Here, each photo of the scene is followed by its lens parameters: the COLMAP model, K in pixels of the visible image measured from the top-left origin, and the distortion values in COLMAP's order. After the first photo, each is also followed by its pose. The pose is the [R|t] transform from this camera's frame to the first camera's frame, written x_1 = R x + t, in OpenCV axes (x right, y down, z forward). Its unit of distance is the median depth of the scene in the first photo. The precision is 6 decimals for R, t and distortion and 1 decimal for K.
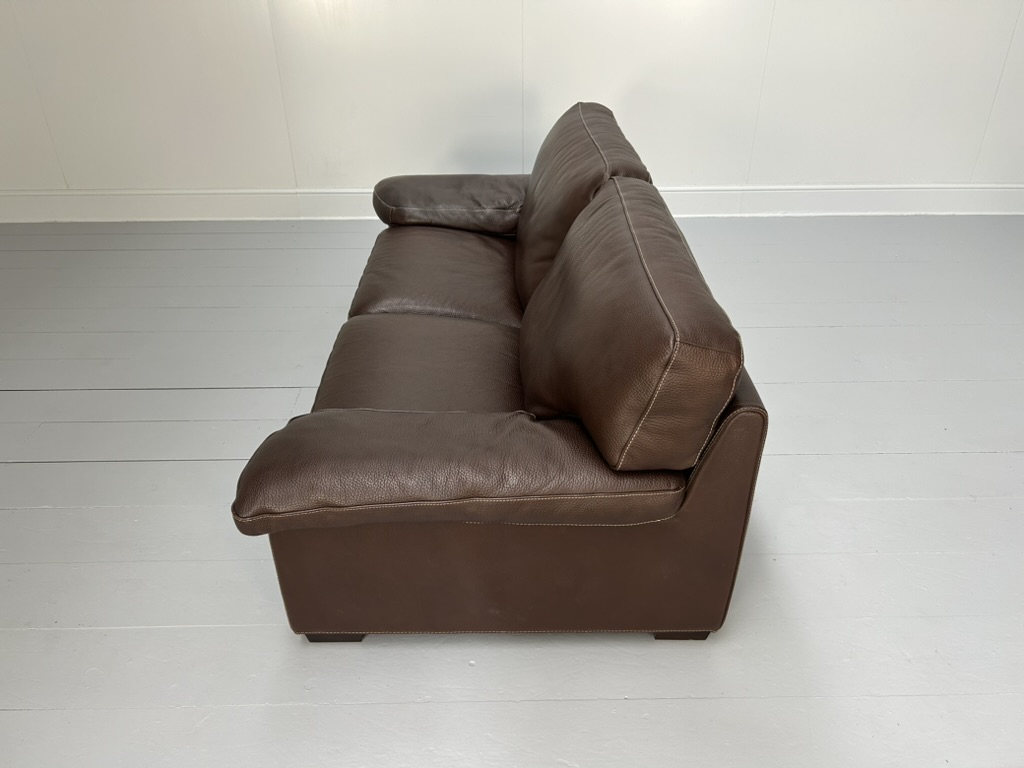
lens RADIAL K [[778.7, 0, 512.2], [0, 778.7, 391.1], [0, 0, 1]] dist [0.040042, -0.047306]
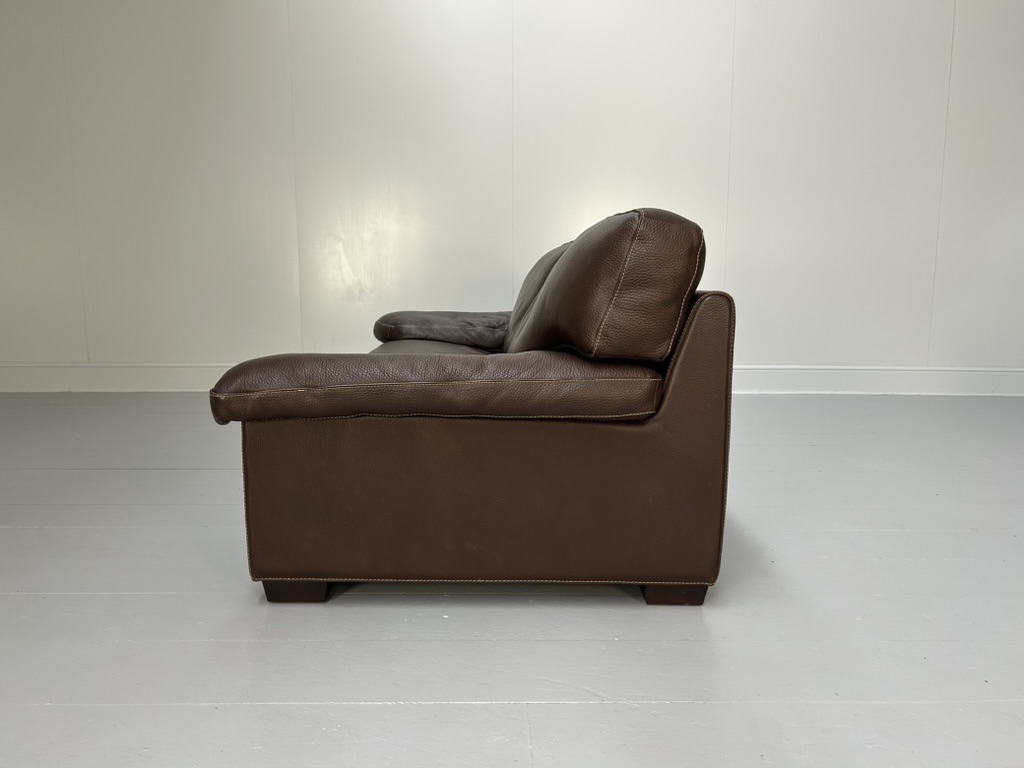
lens RADIAL K [[778.7, 0, 512.5], [0, 778.7, 383.8], [0, 0, 1]] dist [0.040042, -0.047306]
pose [[0.999959, 0.008392, 0.003523, 0.012274], [-0.006267, 0.915540, -0.402178, 0.274593], [-0.006600, 0.402139, 0.915555, 0.038861]]
